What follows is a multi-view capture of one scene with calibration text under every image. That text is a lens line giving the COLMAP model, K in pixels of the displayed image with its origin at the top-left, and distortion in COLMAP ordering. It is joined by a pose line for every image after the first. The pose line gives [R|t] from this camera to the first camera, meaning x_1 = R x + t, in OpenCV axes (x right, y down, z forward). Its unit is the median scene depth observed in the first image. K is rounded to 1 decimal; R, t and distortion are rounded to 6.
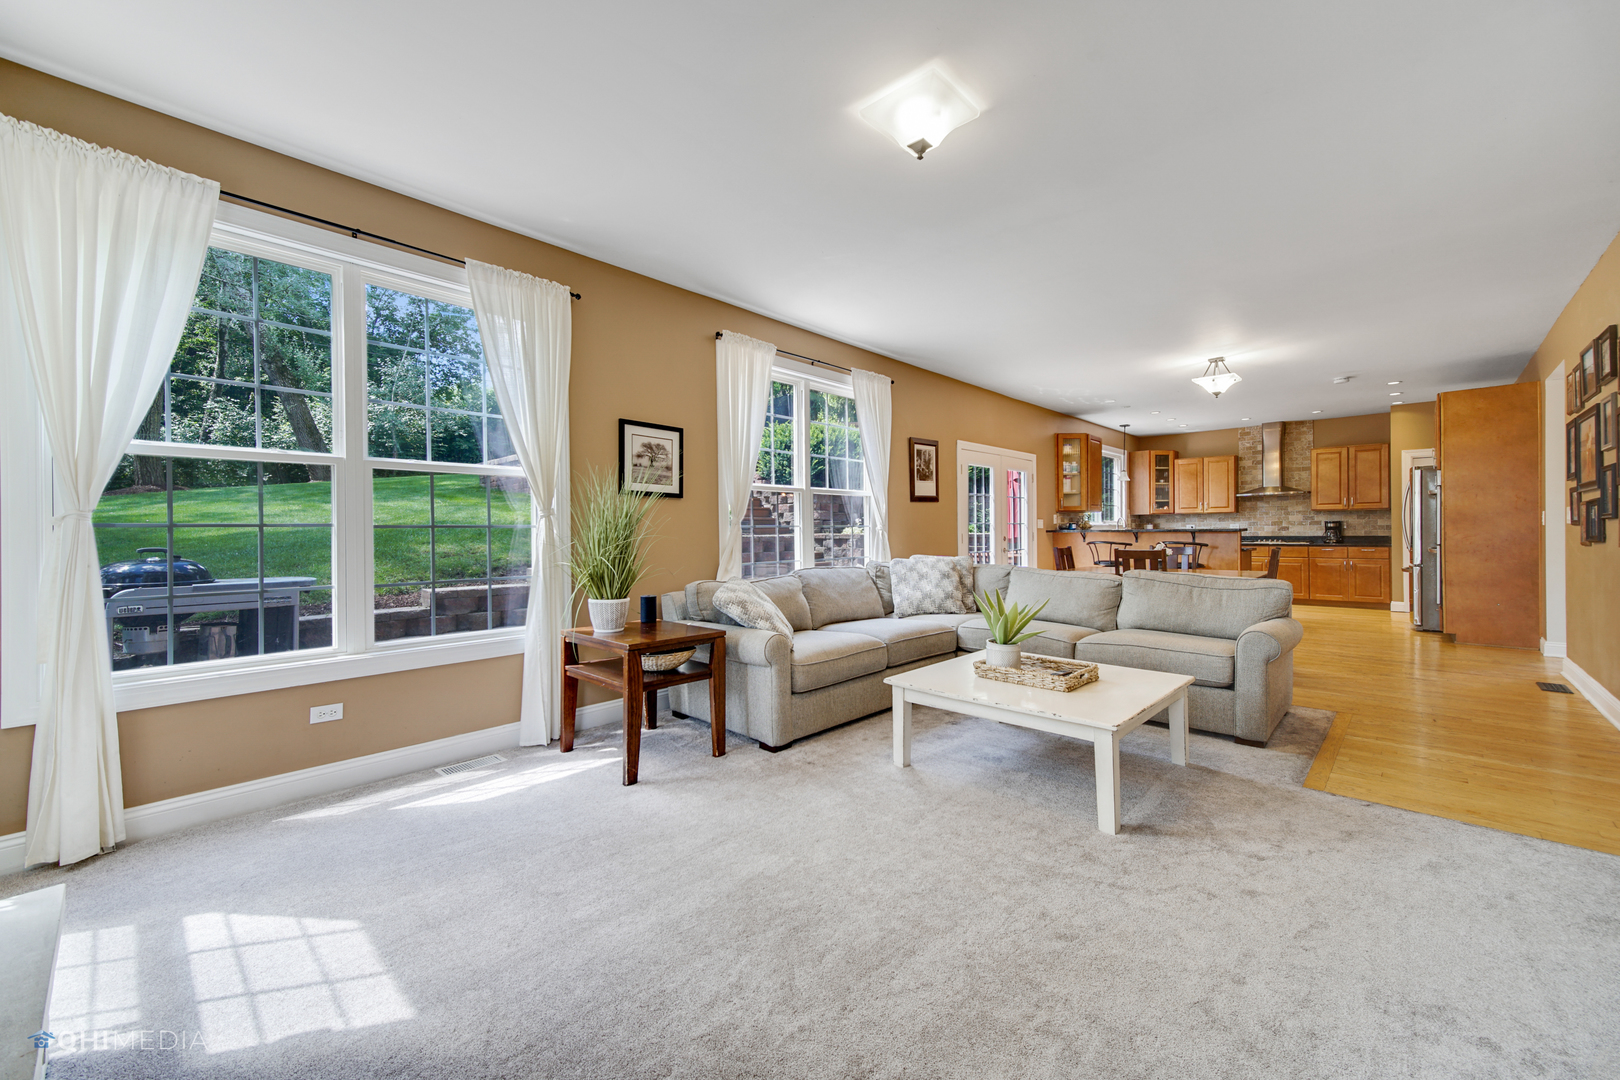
lens RADIAL K [[638.0, 0, 807.7], [0, 638.0, 532.6], [0, 0, 1]] dist [0.031170, -0.000097]
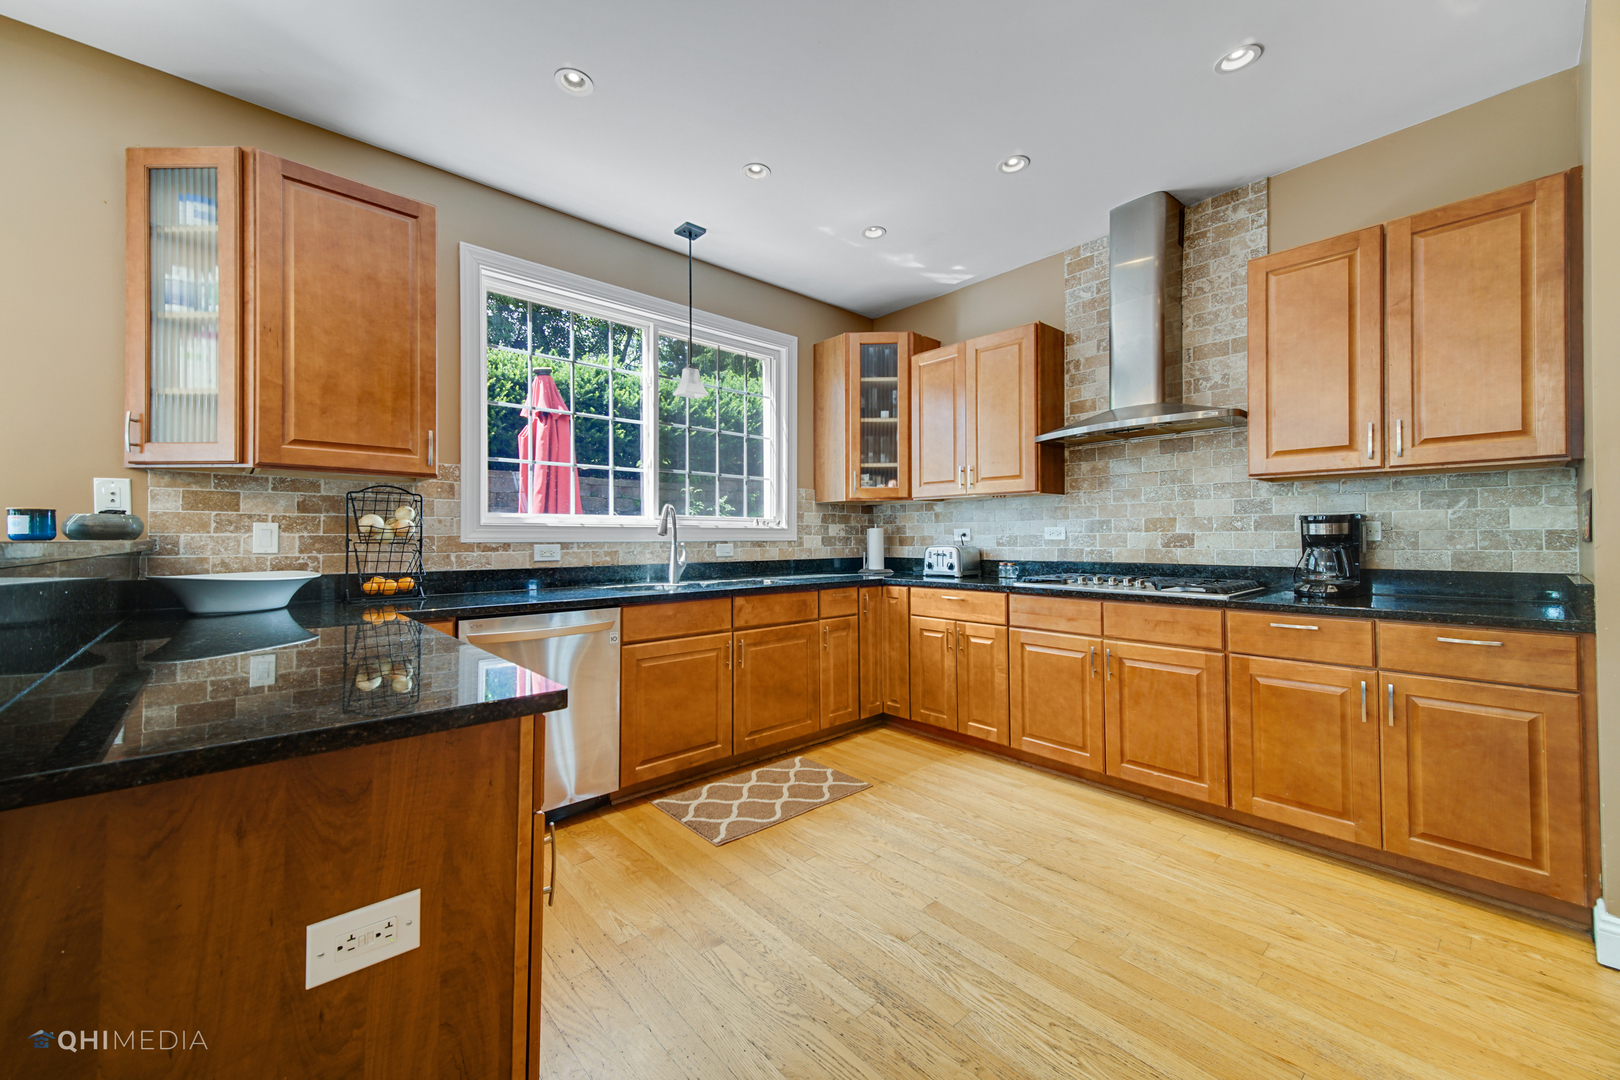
lens RADIAL K [[626.6, 0, 801.9], [0, 626.6, 532.3], [0, 0, 1]] dist [0.017654, -0.000407]
pose [[0.995361, 0.006945, -0.095957, 0.782195], [-0.007990, 0.999913, -0.010506, -0.007468], [0.095876, 0.011224, 0.995330, 0.910945]]
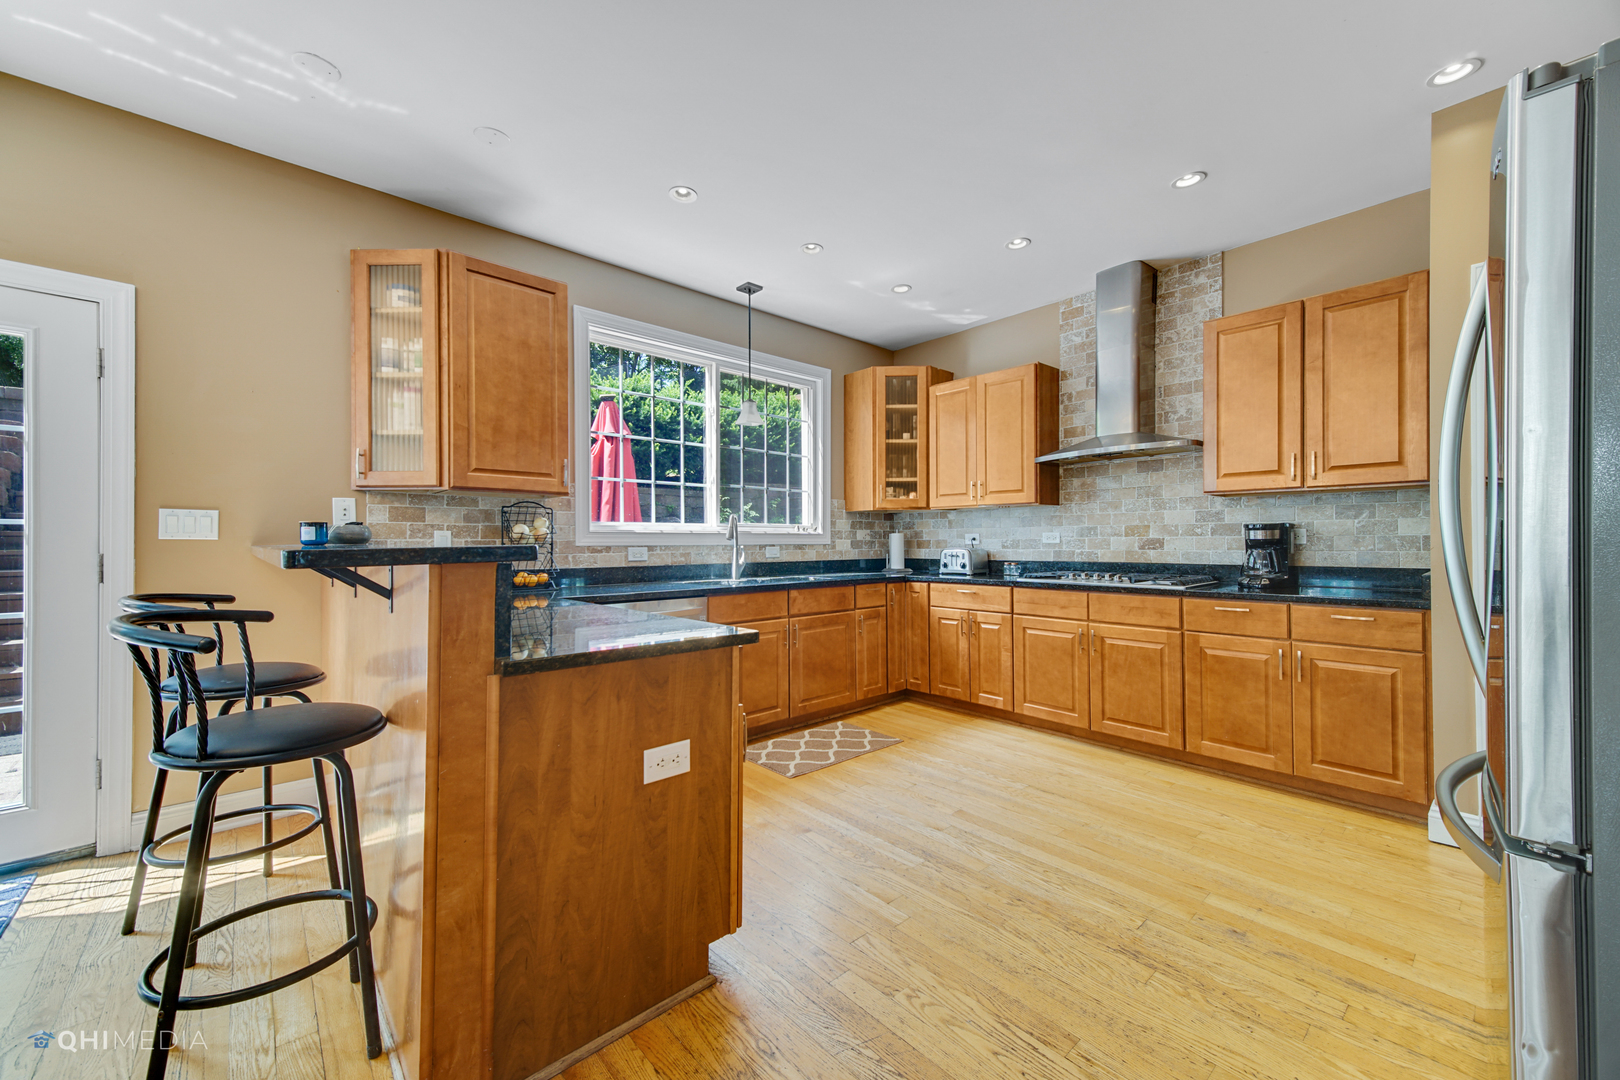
lens RADIAL K [[624.5, 0, 801.3], [0, 624.5, 539.9], [0, 0, 1]] dist [0.018273, -0.000042]
pose [[0.995346, 0.006849, -0.096126, 0.756705], [-0.007231, 0.999967, -0.003625, -0.007672], [0.096098, 0.004304, 0.995363, 0.816489]]
